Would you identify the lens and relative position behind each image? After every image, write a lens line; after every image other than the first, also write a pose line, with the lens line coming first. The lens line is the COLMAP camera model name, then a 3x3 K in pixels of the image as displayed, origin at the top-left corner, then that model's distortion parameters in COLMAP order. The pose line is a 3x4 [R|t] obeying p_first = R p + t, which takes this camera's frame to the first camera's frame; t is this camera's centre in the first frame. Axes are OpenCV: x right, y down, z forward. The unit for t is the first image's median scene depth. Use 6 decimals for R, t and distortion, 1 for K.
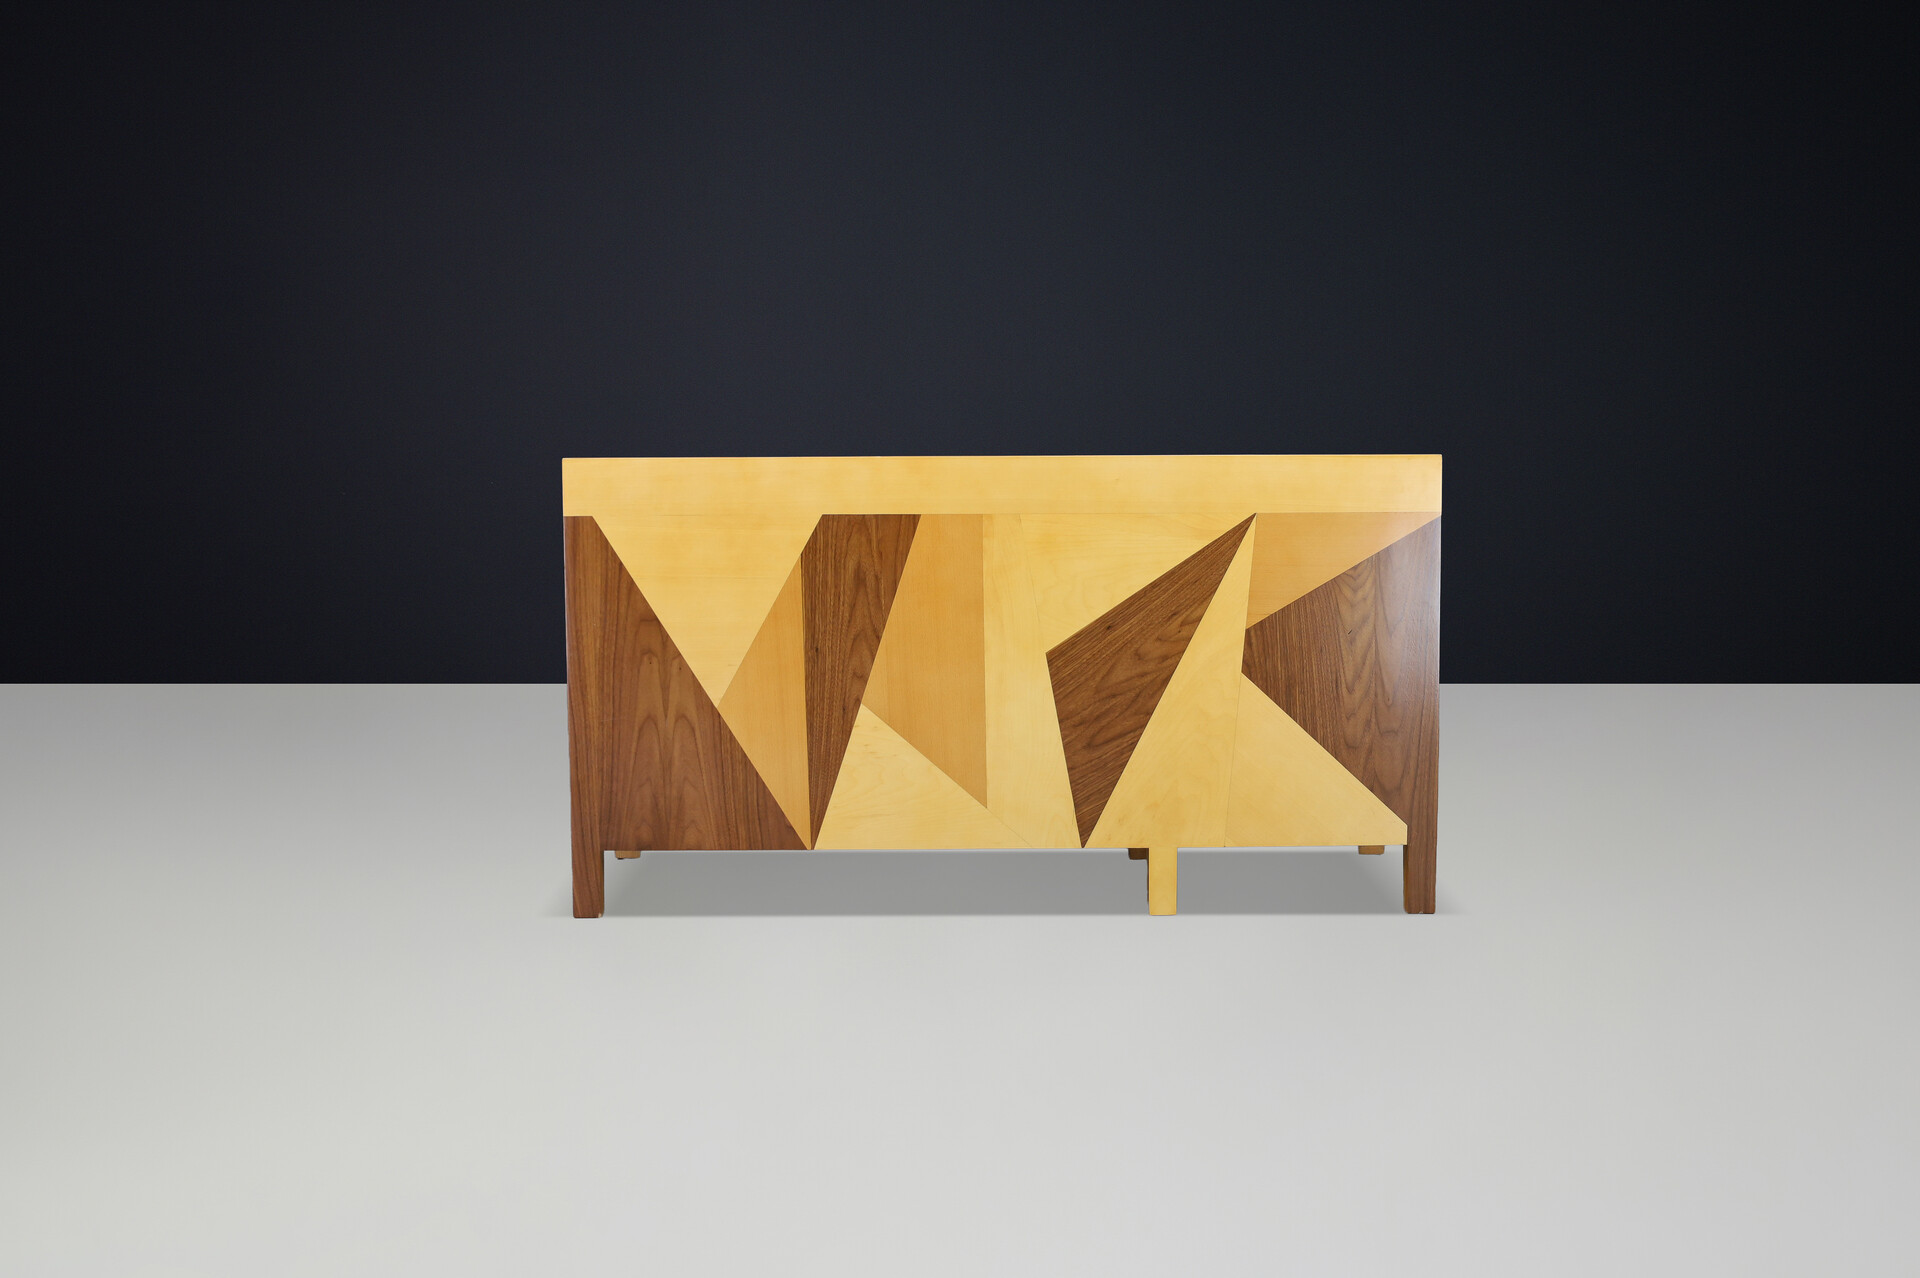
lens RADIAL K [[2438.9, 0, 960.0], [0, 2438.9, 639.0], [0, 0, 1]] dist [-0.025976, -0.006793]
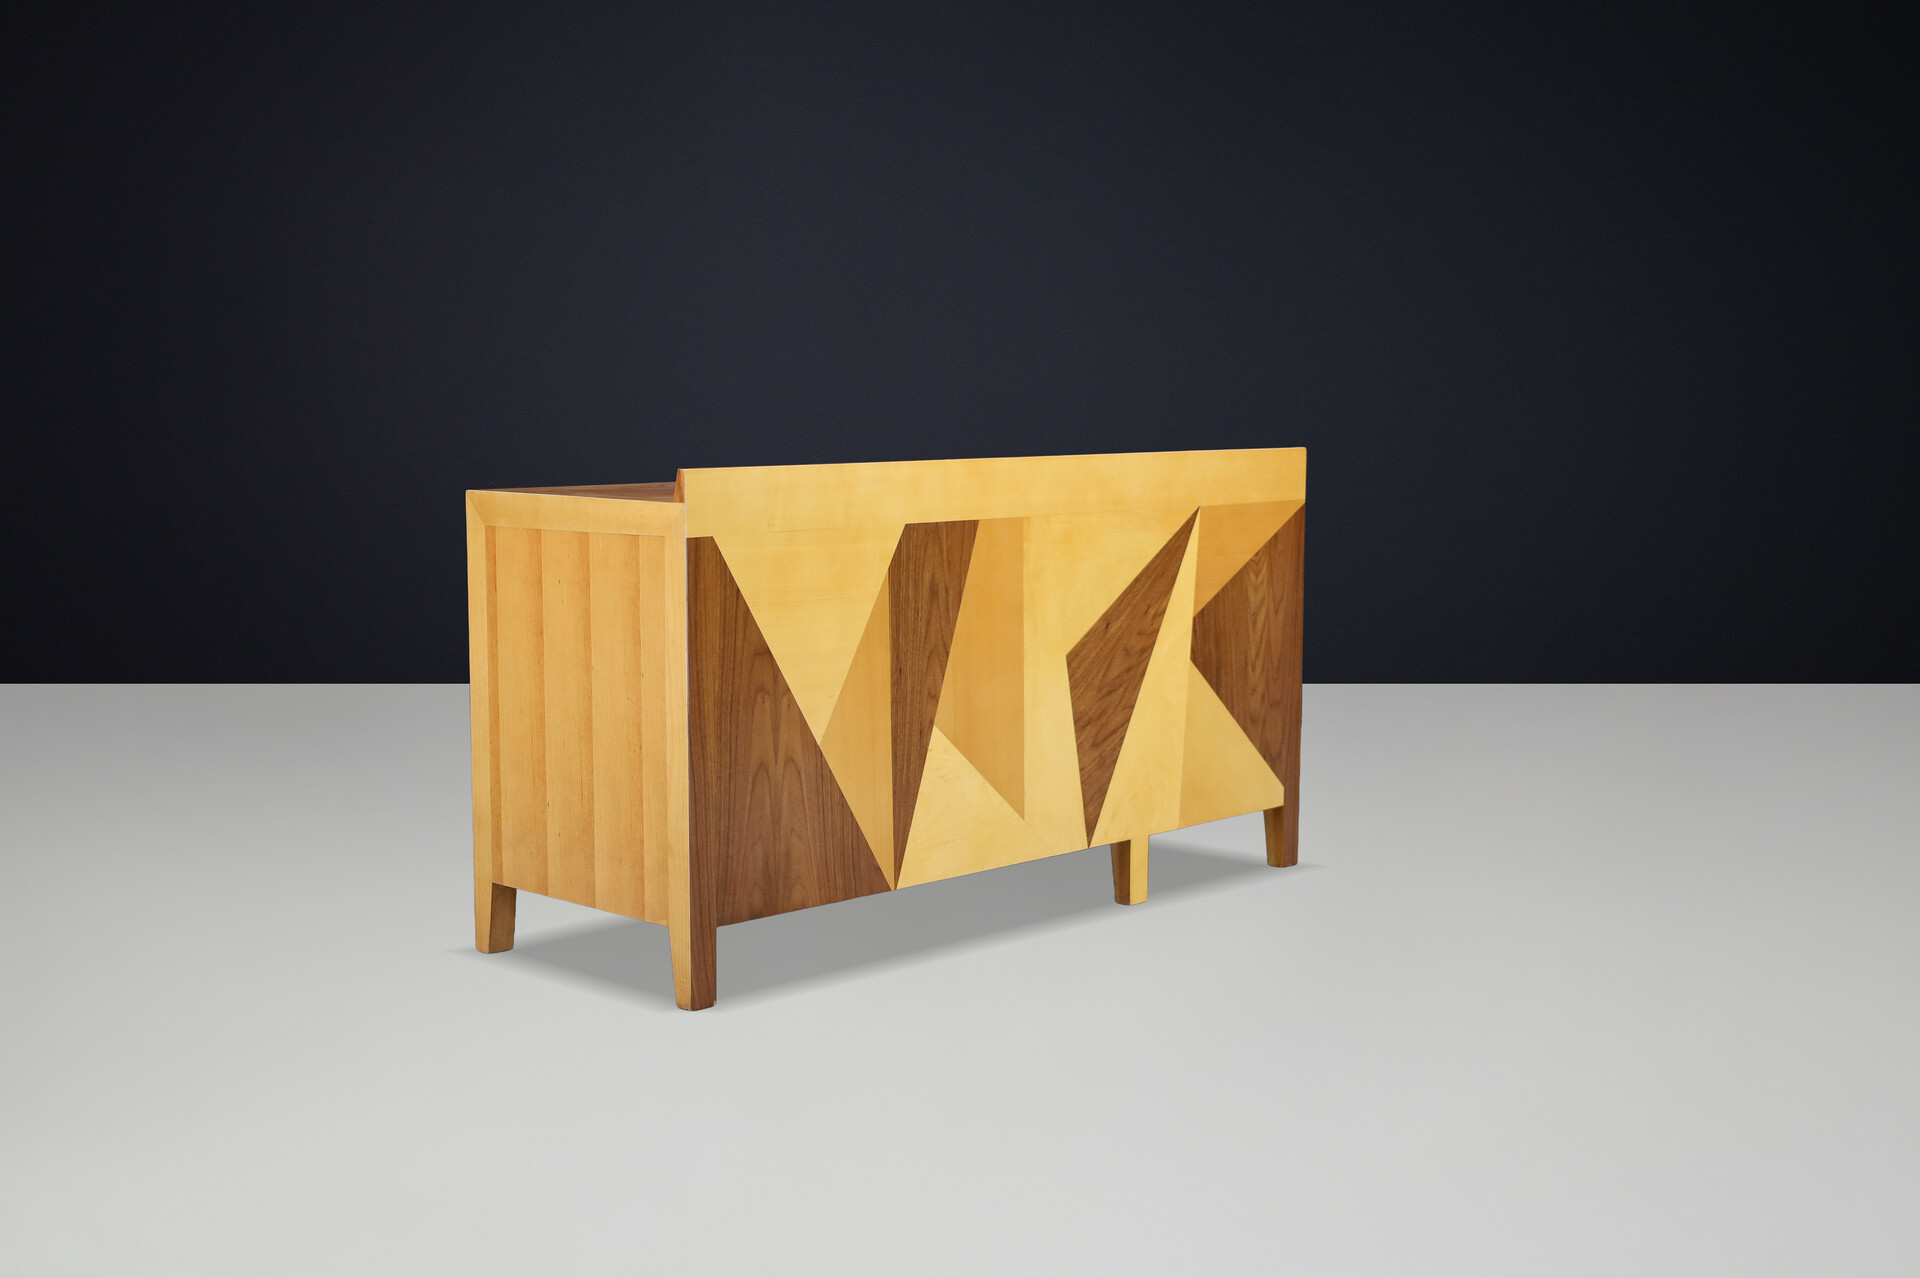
lens RADIAL K [[2438.9, 0, 960.0], [0, 2438.9, 639.0], [0, 0, 1]] dist [-0.025976, -0.006793]
pose [[0.694198, -0.073178, 0.716055, -0.700060], [0.077112, 0.996654, 0.027095, -0.030858], [-0.715642, 0.036407, 0.697518, 0.341392]]
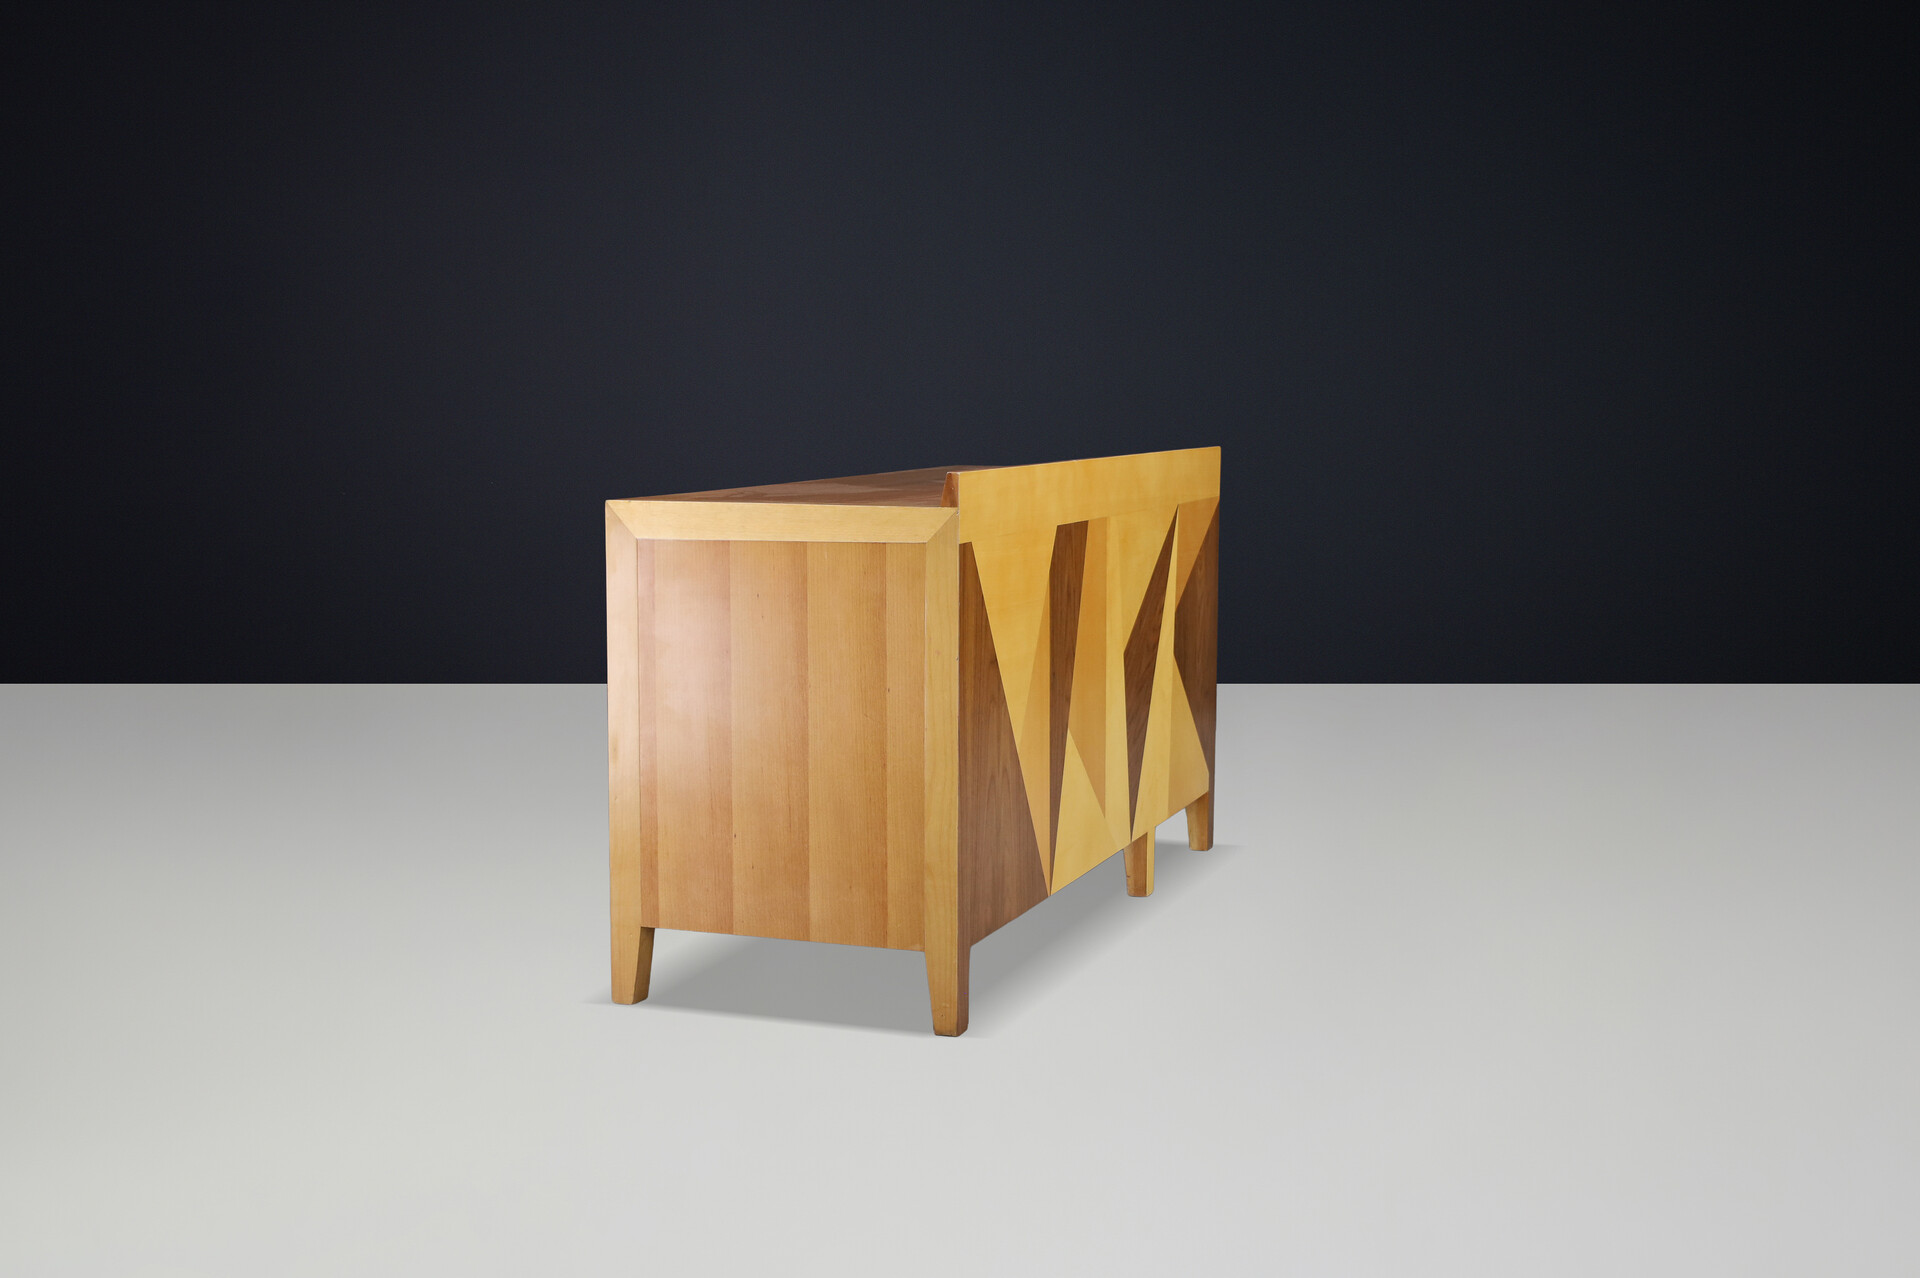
lens RADIAL K [[2438.9, 0, 960.0], [0, 2438.9, 639.0], [0, 0, 1]] dist [-0.025976, -0.006793]
pose [[0.337340, -0.093678, 0.936710, -0.922496], [0.103844, 0.992667, 0.061877, -0.068874], [-0.935638, 0.076398, 0.344595, 0.716738]]
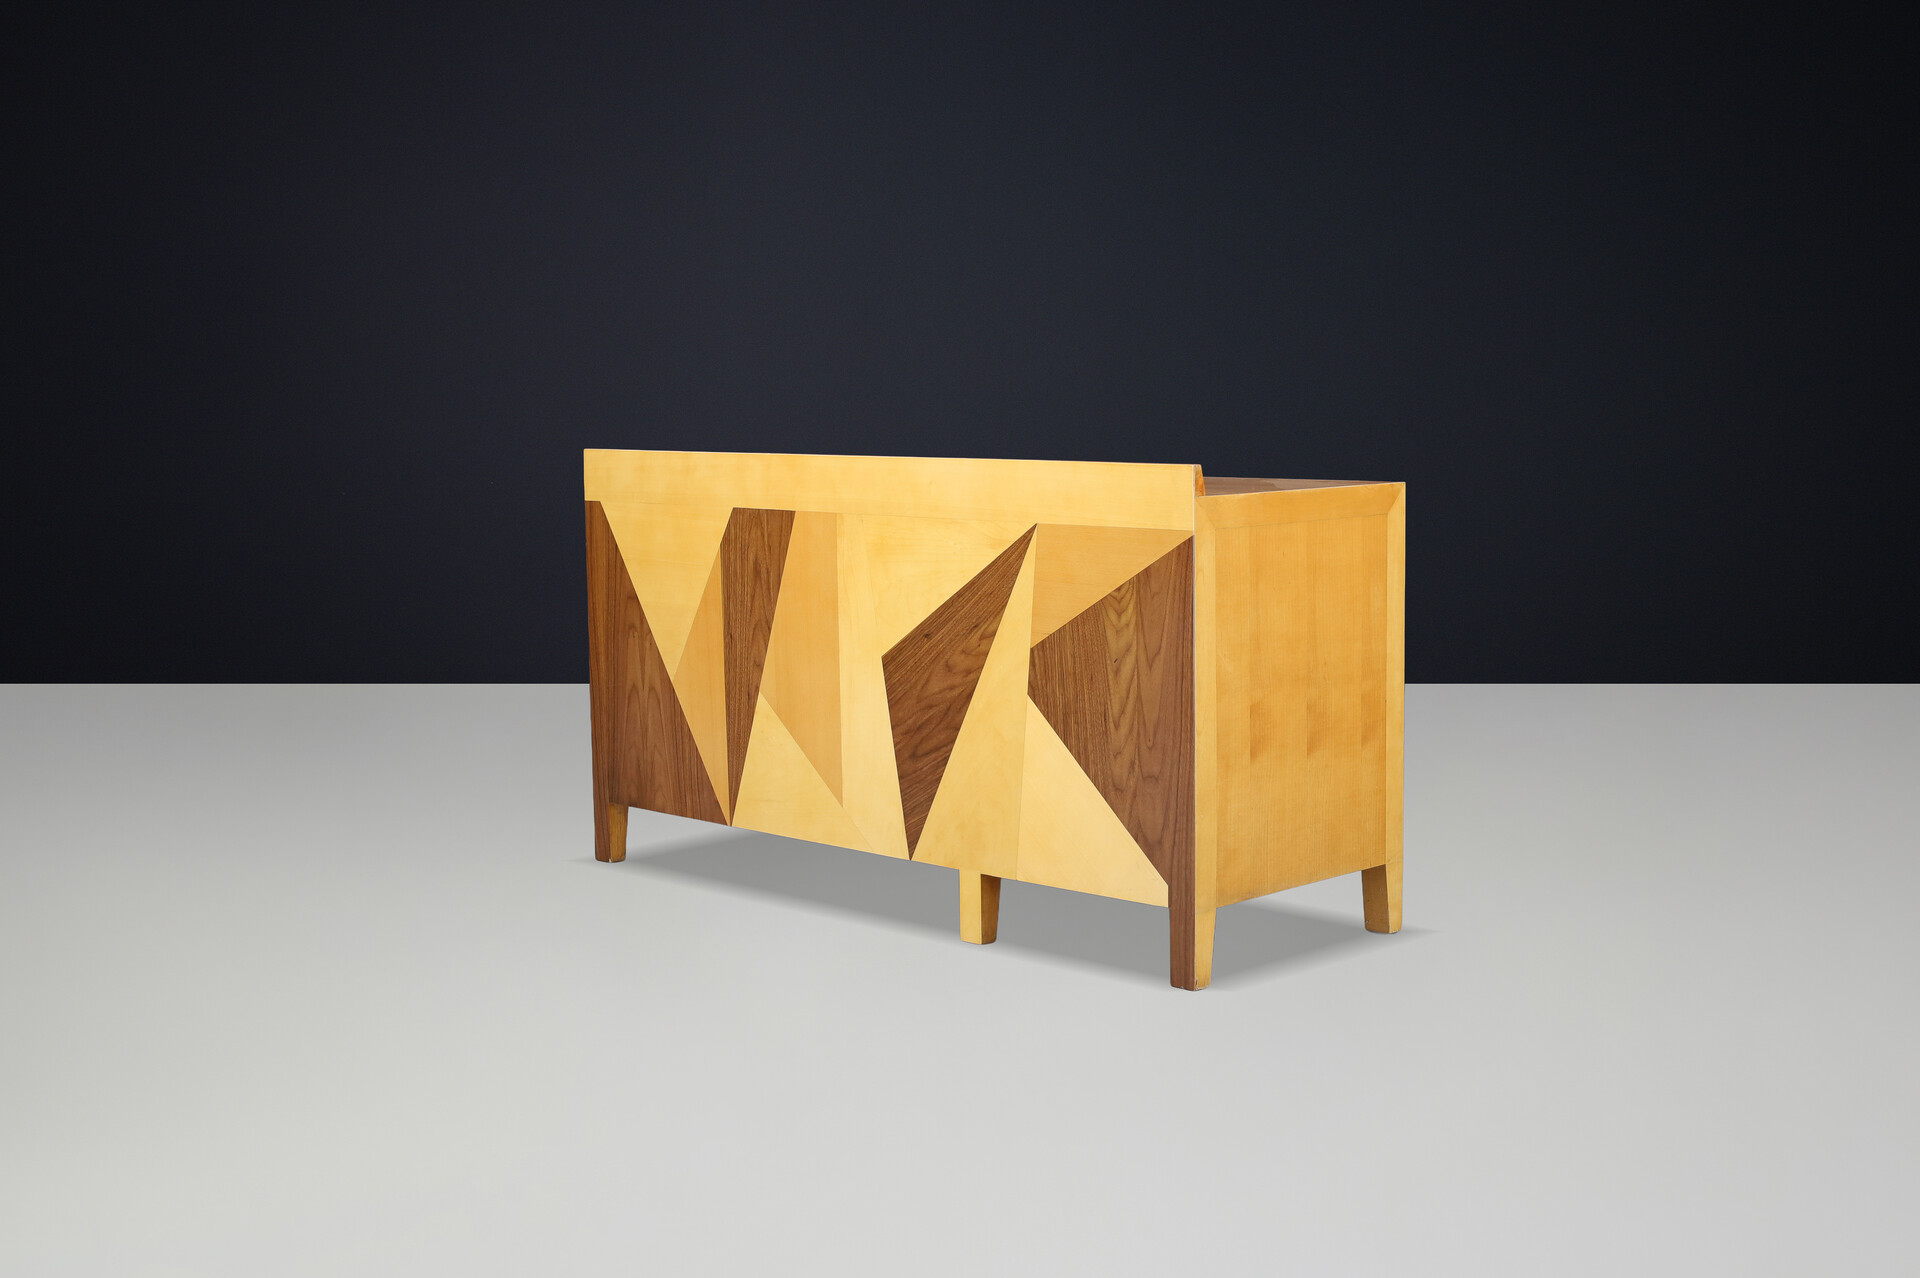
lens RADIAL K [[2438.9, 0, 960.0], [0, 2438.9, 639.0], [0, 0, 1]] dist [-0.025976, -0.006793]
pose [[0.712397, 0.074884, -0.697770, 0.741981], [-0.073238, 0.996794, 0.032202, -0.035287], [0.697945, 0.028162, 0.715598, 0.318194]]
